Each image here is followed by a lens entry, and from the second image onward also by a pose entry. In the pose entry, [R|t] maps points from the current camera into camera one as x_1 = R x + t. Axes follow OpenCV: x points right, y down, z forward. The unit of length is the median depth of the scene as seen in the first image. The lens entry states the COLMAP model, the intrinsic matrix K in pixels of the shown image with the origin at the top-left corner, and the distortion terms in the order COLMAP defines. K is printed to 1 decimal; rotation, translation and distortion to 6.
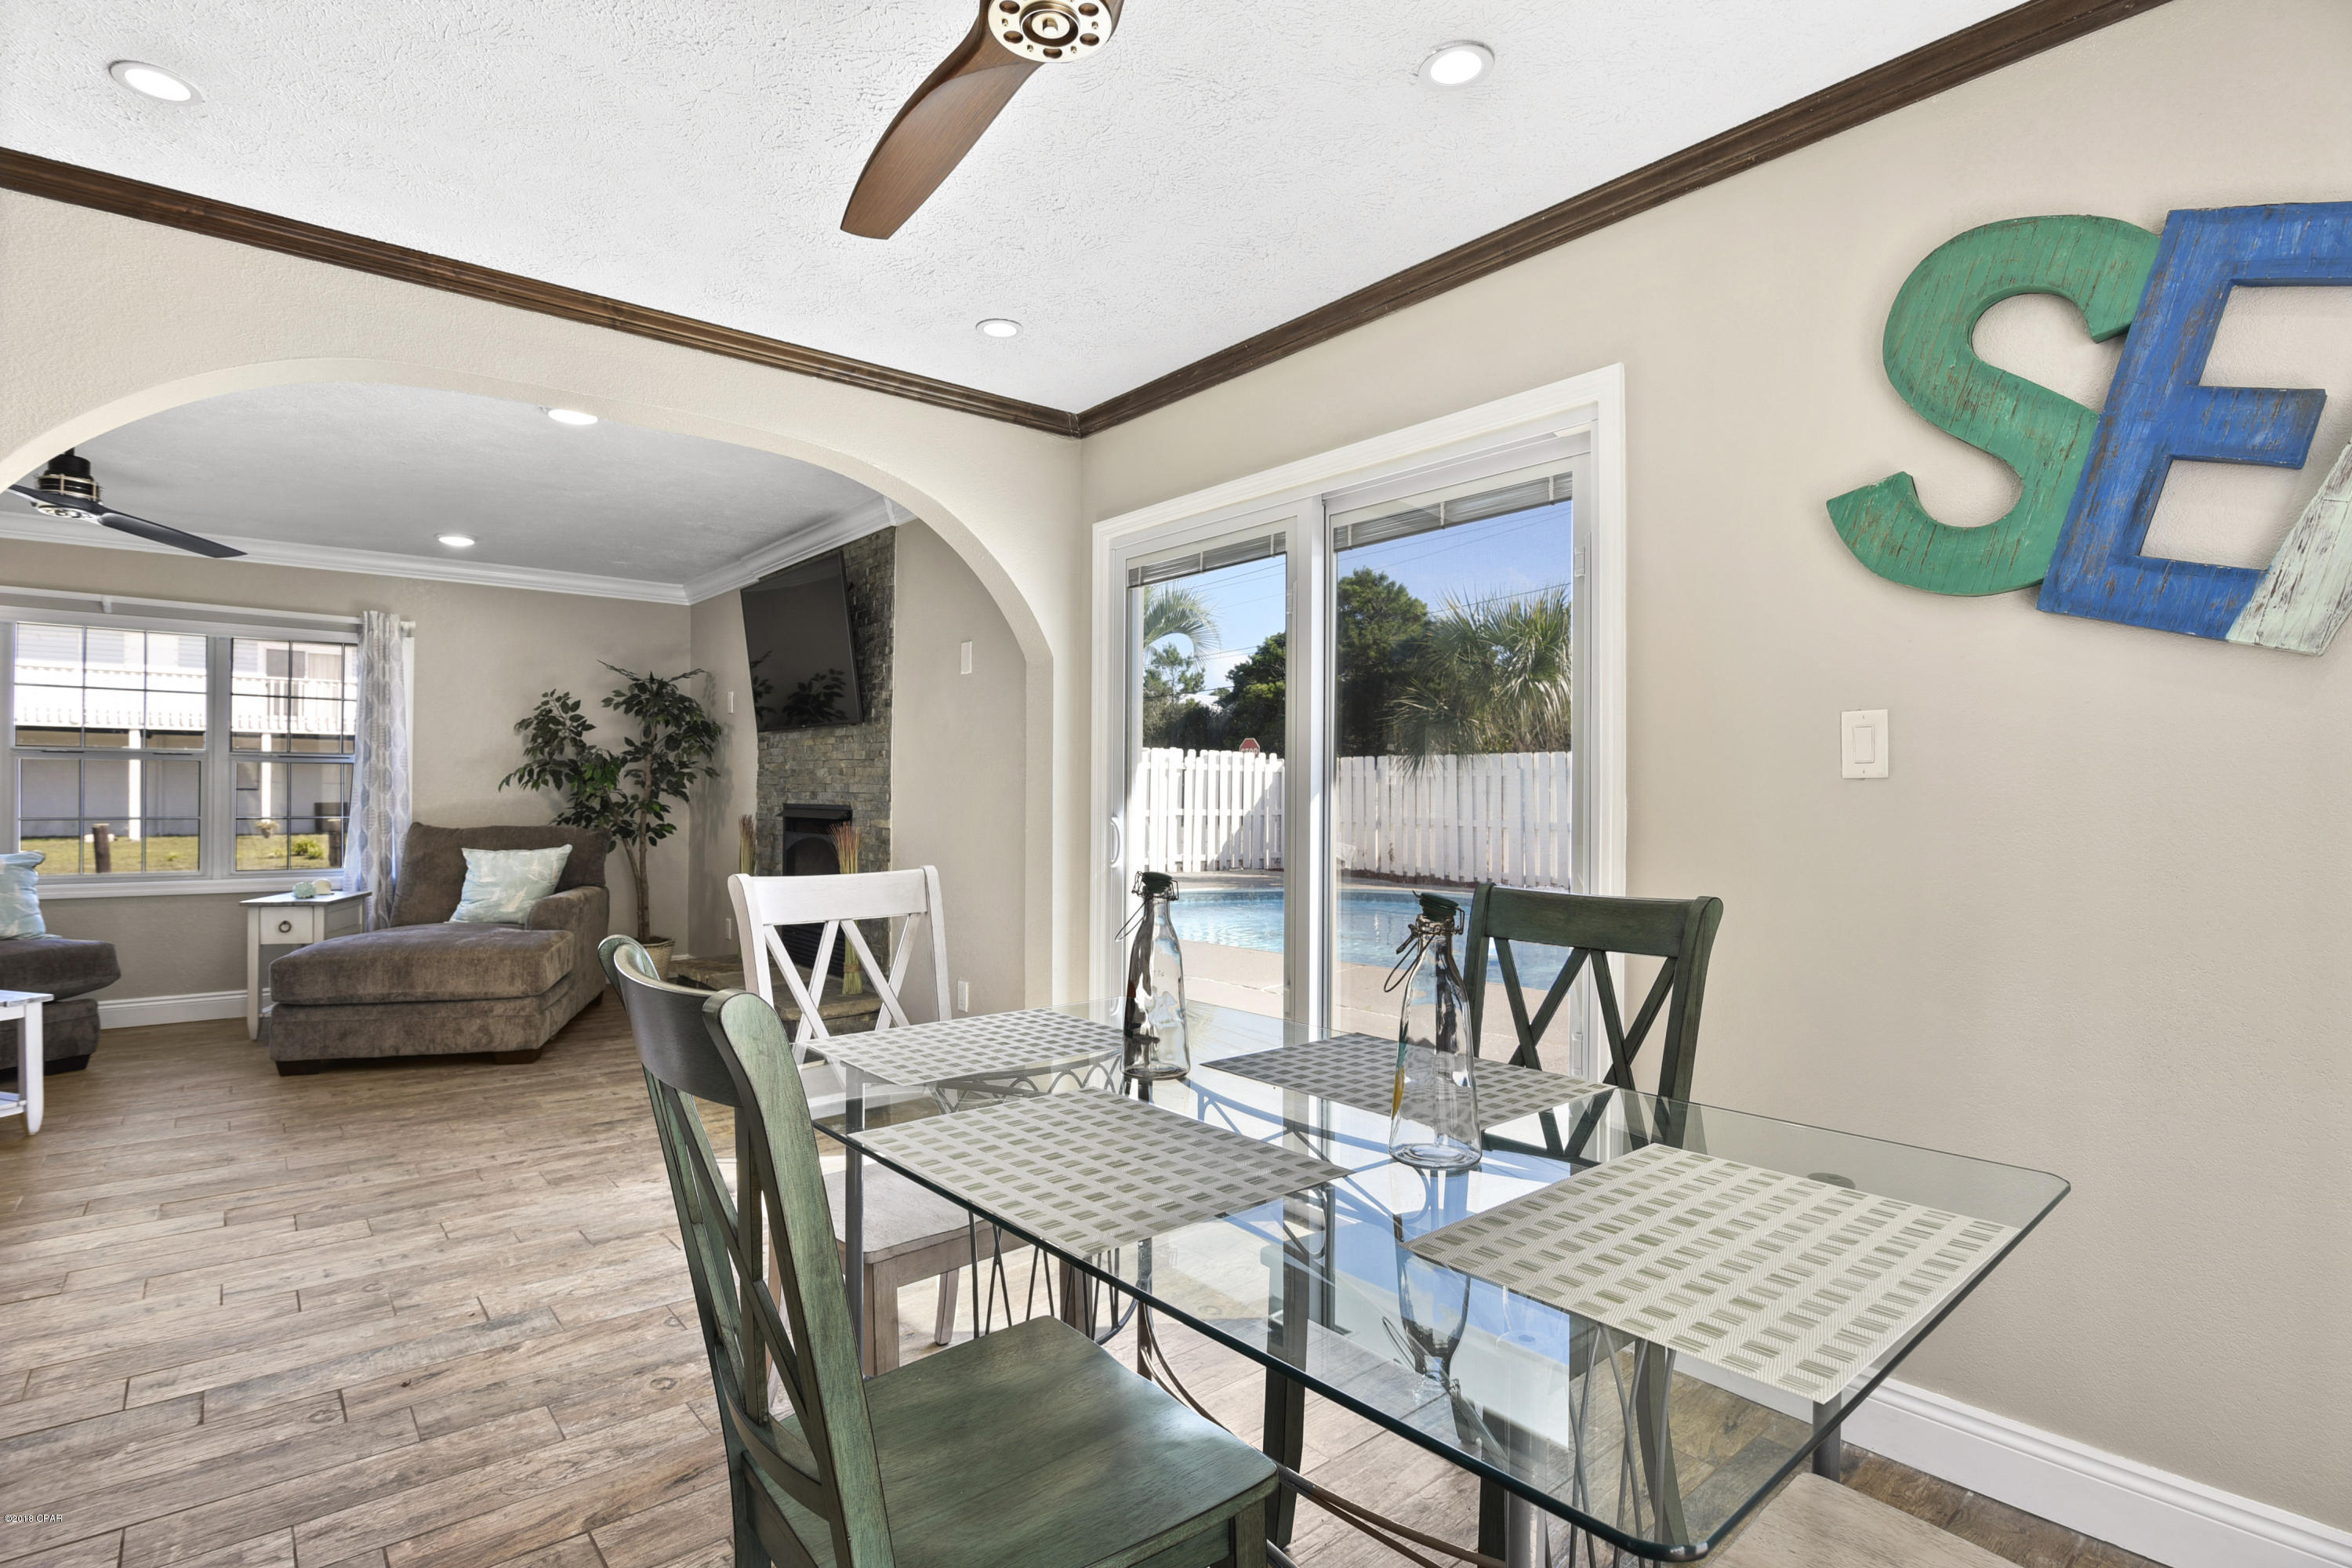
lens RADIAL K [[1168.4, 0, 1155.9], [0, 1168.4, 787.3], [0, 0, 1]] dist [-0.018951, -0.000044]
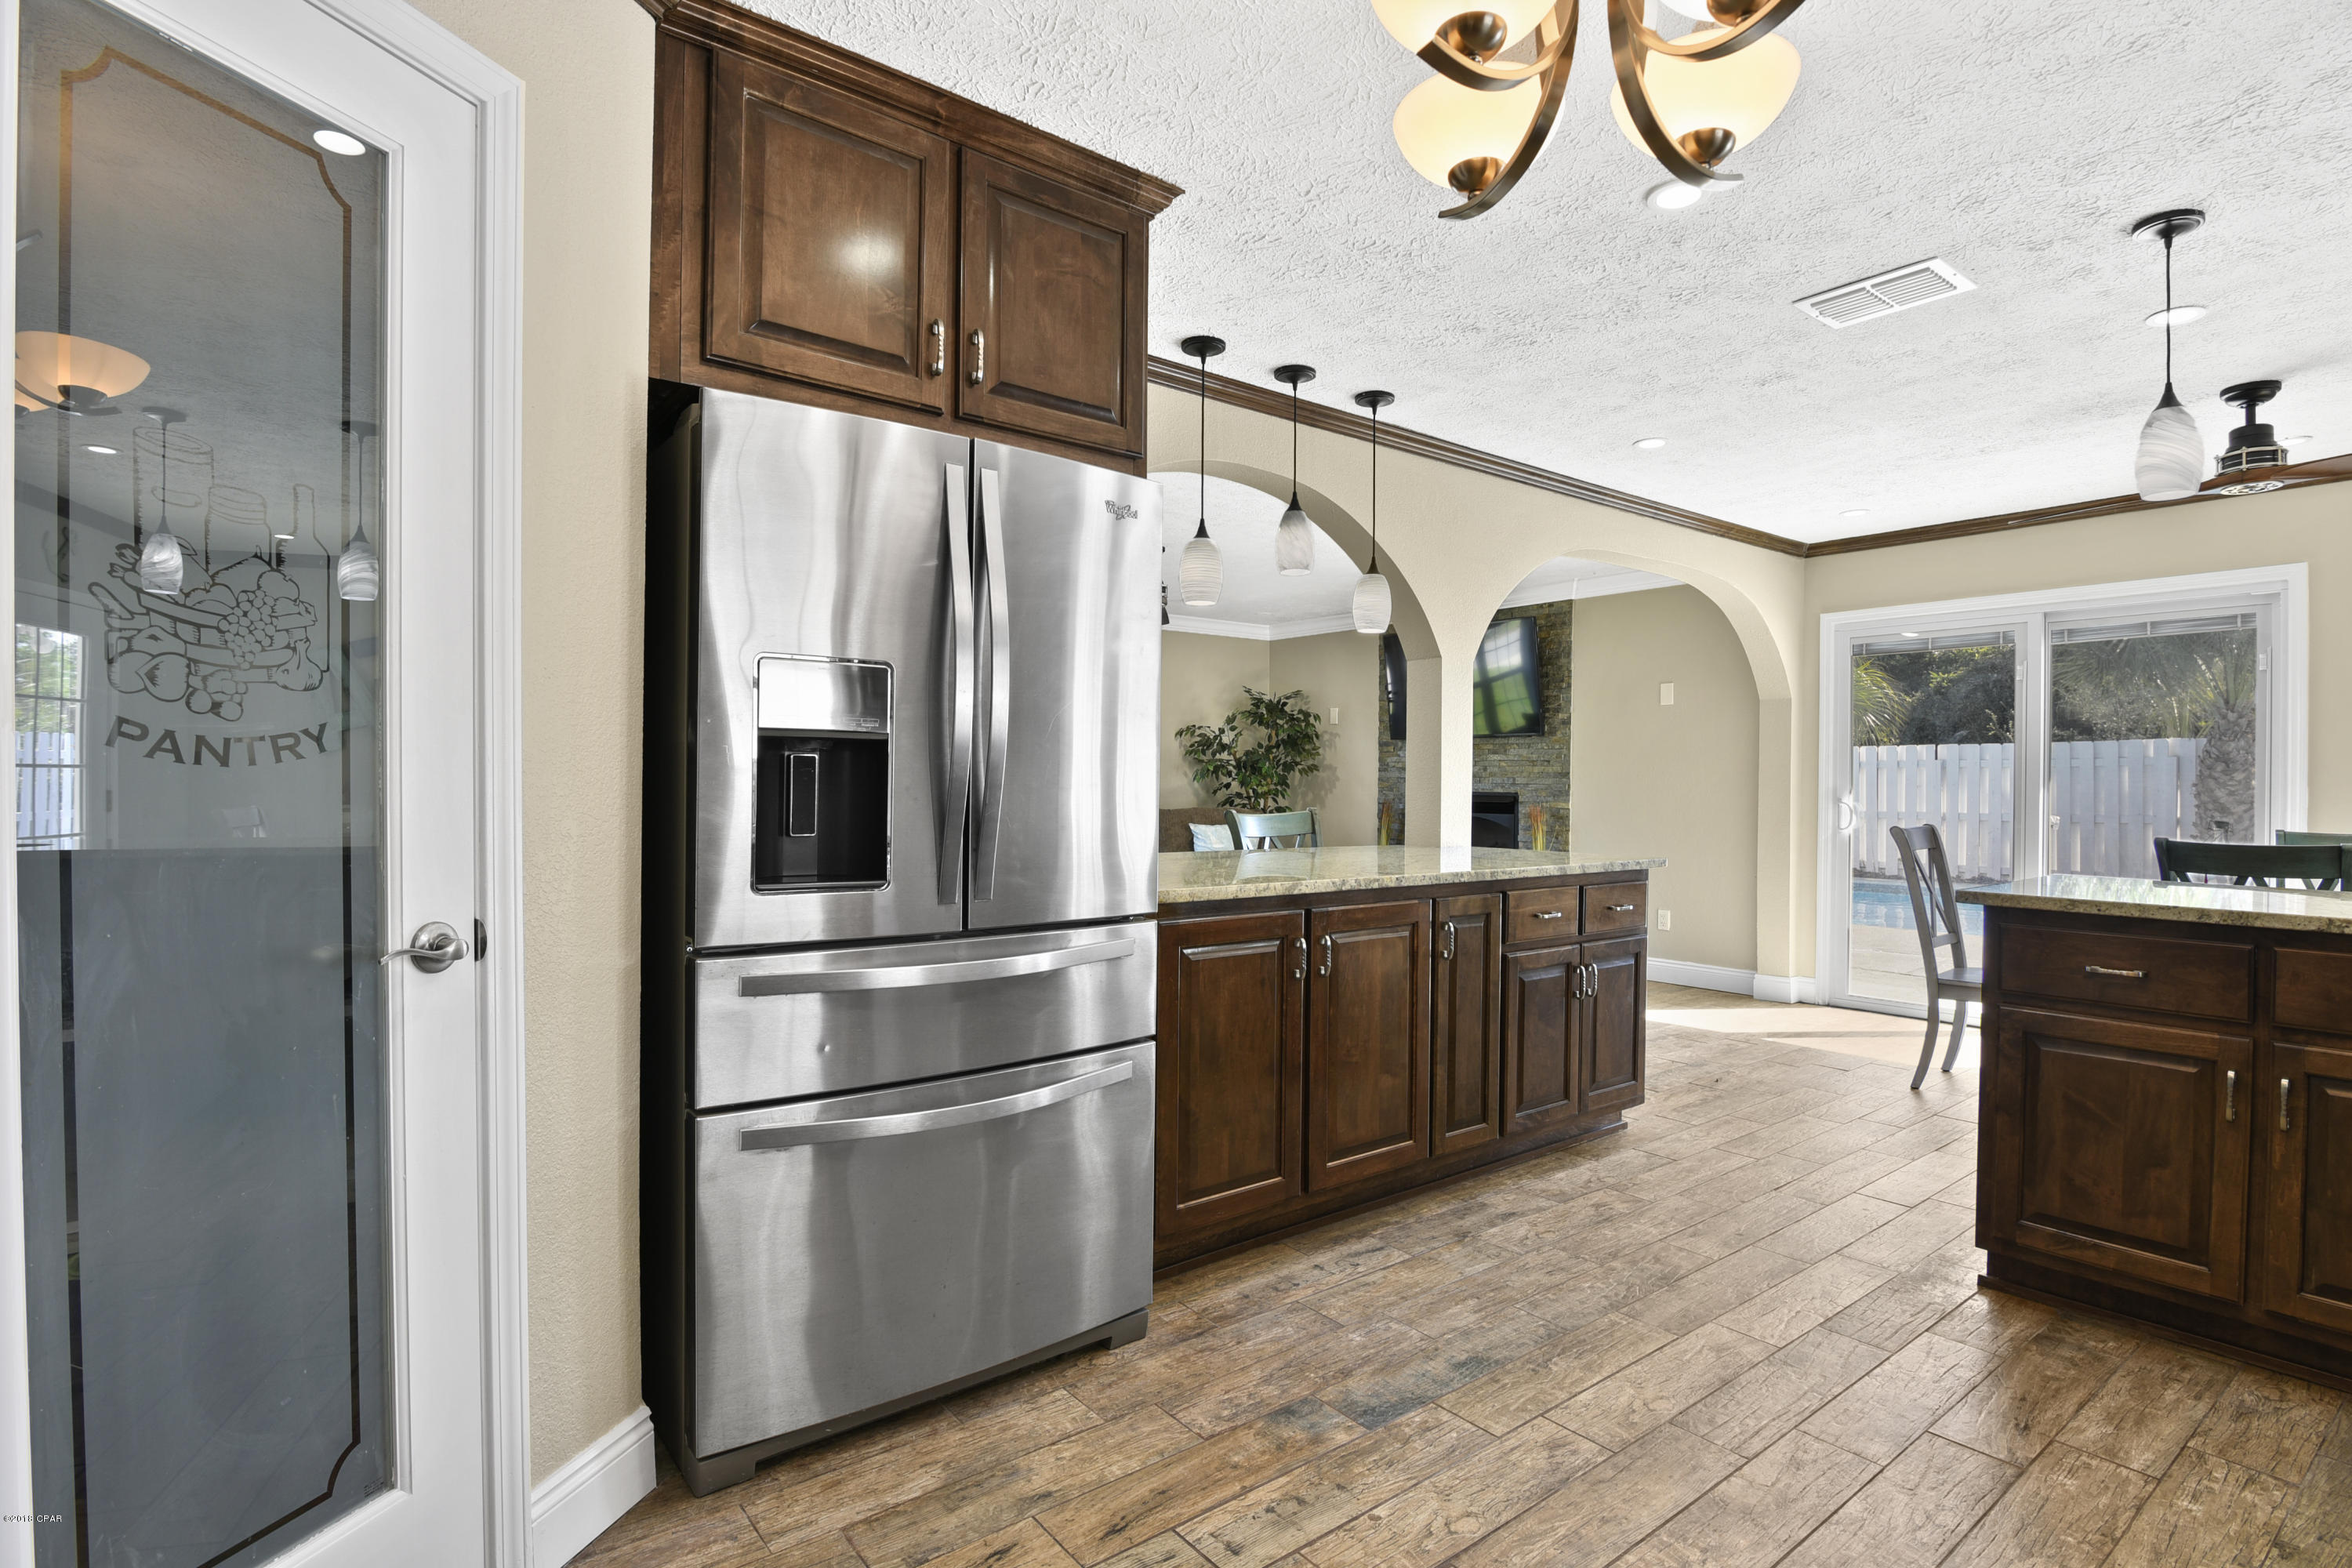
lens RADIAL K [[1143.7, 0, 1176.0], [0, 1143.7, 784.0], [0, 0, 1]] dist [-0.020253, -0.000516]
pose [[0.999797, 0.002211, -0.020045, -0.718335], [-0.002047, 0.999964, 0.008210, -0.006145], [0.020062, -0.008167, 0.999765, -0.445771]]
